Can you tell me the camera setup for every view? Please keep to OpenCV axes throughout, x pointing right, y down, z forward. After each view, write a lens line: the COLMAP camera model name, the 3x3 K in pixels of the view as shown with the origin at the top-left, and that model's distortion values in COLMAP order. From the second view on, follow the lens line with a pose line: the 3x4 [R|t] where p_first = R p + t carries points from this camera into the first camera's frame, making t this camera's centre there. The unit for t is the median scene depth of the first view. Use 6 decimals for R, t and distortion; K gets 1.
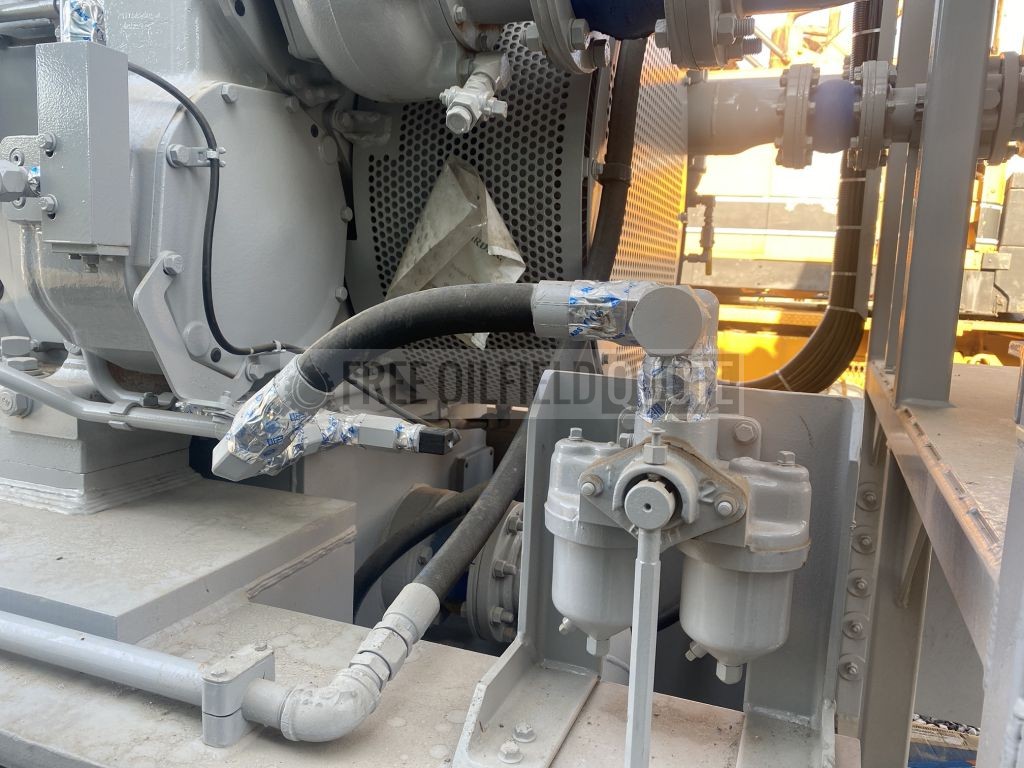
lens RADIAL K [[786.8, 0, 517.3], [0, 786.8, 376.2], [0, 0, 1]] dist [0.009140, -0.002081]
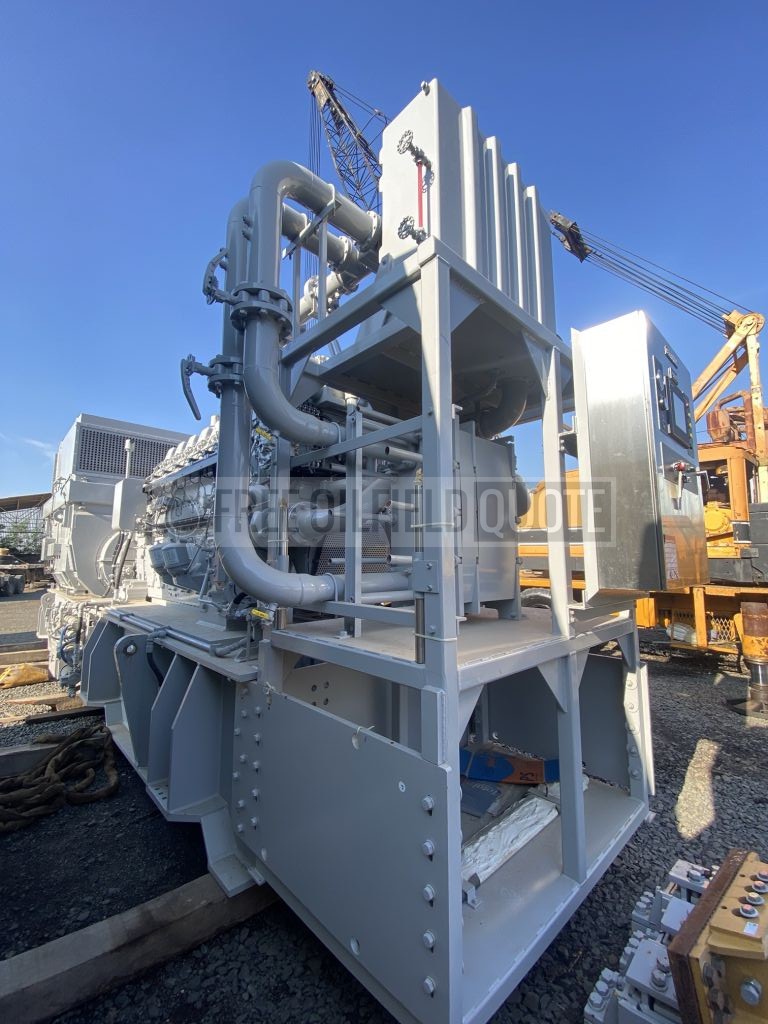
lens RADIAL K [[417.4, 0, 384.0], [0, 417.4, 512.0], [0, 0, 1]] dist [-0.002385, -0.000203]
pose [[0.901951, -0.090509, -0.422248, 1.718057], [-0.019281, 0.968374, -0.248756, 0.081540], [0.431409, 0.232507, 0.871681, -1.184495]]
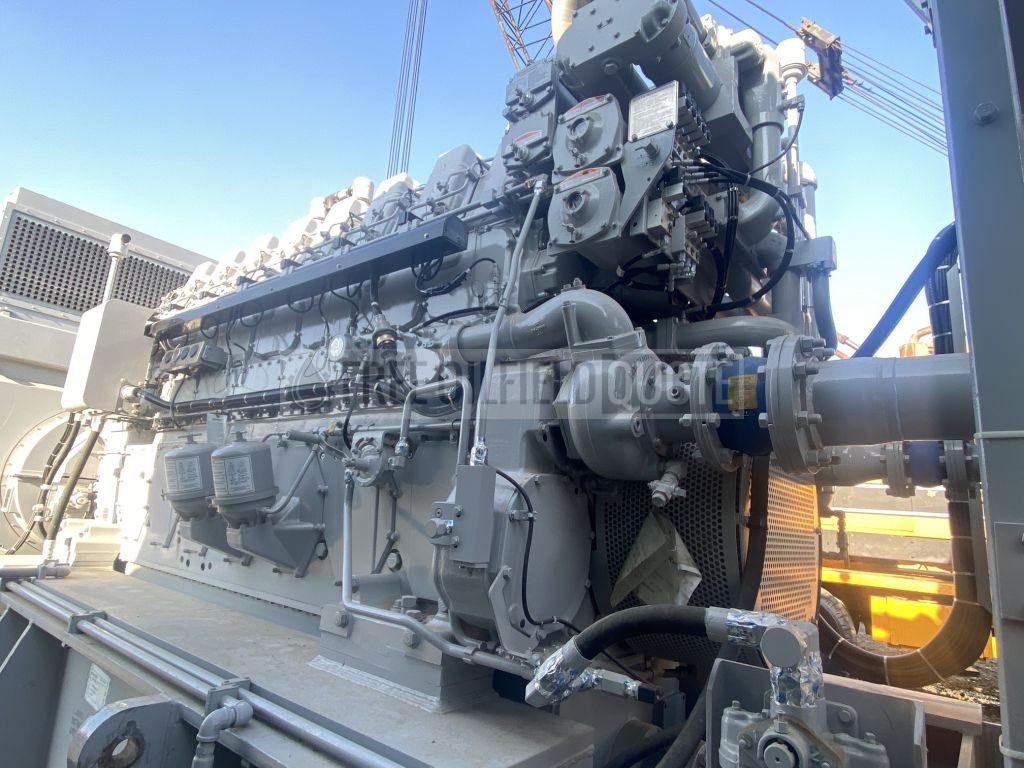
lens RADIAL K [[575.0, 0, 508.0], [0, 575.0, 384.7], [0, 0, 1]] dist [0.058534, -0.063987]
pose [[0.952189, -0.038430, -0.303082, 0.008907], [-0.073184, 0.934480, -0.348412, -0.068954], [0.296613, 0.353935, 0.886989, -0.361388]]
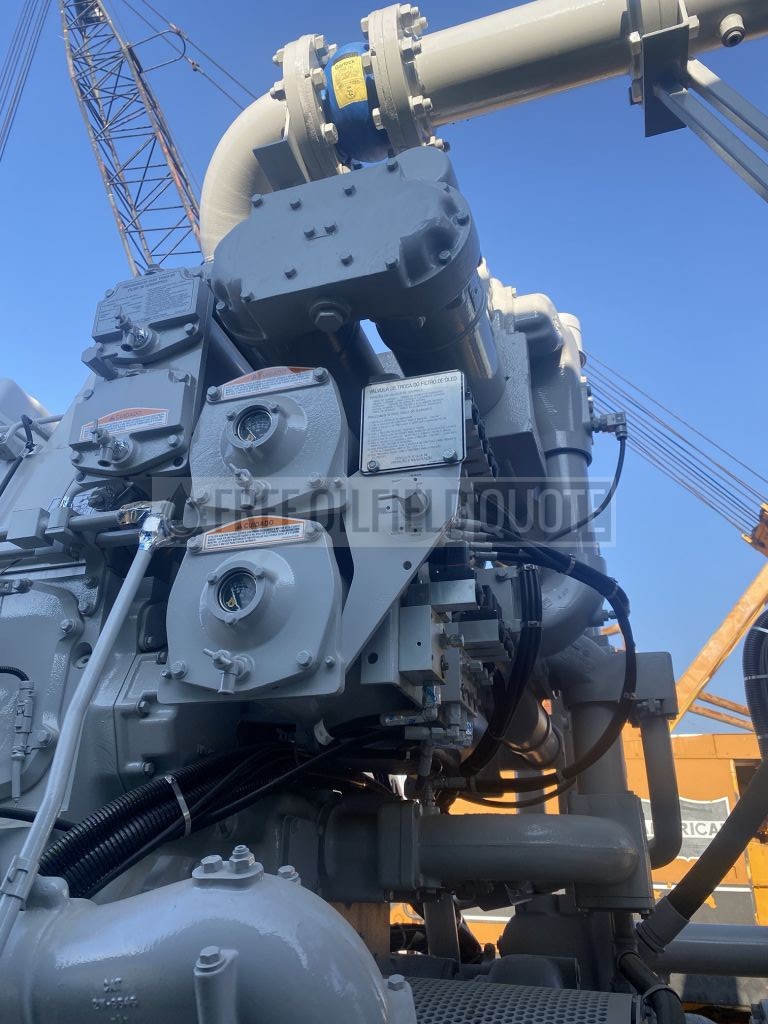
lens RADIAL K [[786.8, 0, 384.0], [0, 786.8, 512.0], [0, 0, 1]] dist [0.009140, -0.002081]
pose [[0.997972, -0.001279, 0.063645, -0.165393], [0.035721, 0.838803, -0.543261, -0.678255], [-0.052691, 0.544433, 0.837148, 0.099157]]
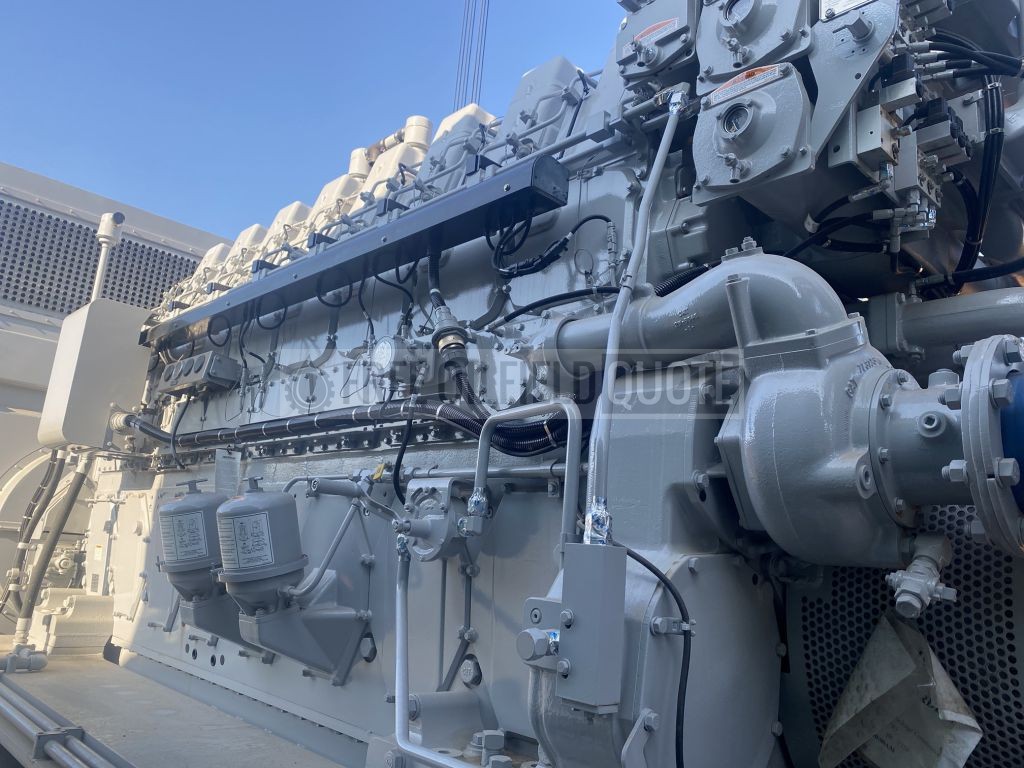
lens RADIAL K [[786.8, 0, 517.3], [0, 786.8, 376.2], [0, 0, 1]] dist [0.009140, -0.002081]
pose [[0.903213, -0.068735, -0.423652, -0.069777], [-0.096867, 0.928977, -0.357238, -0.156727], [0.418117, 0.363700, 0.832406, -0.223551]]
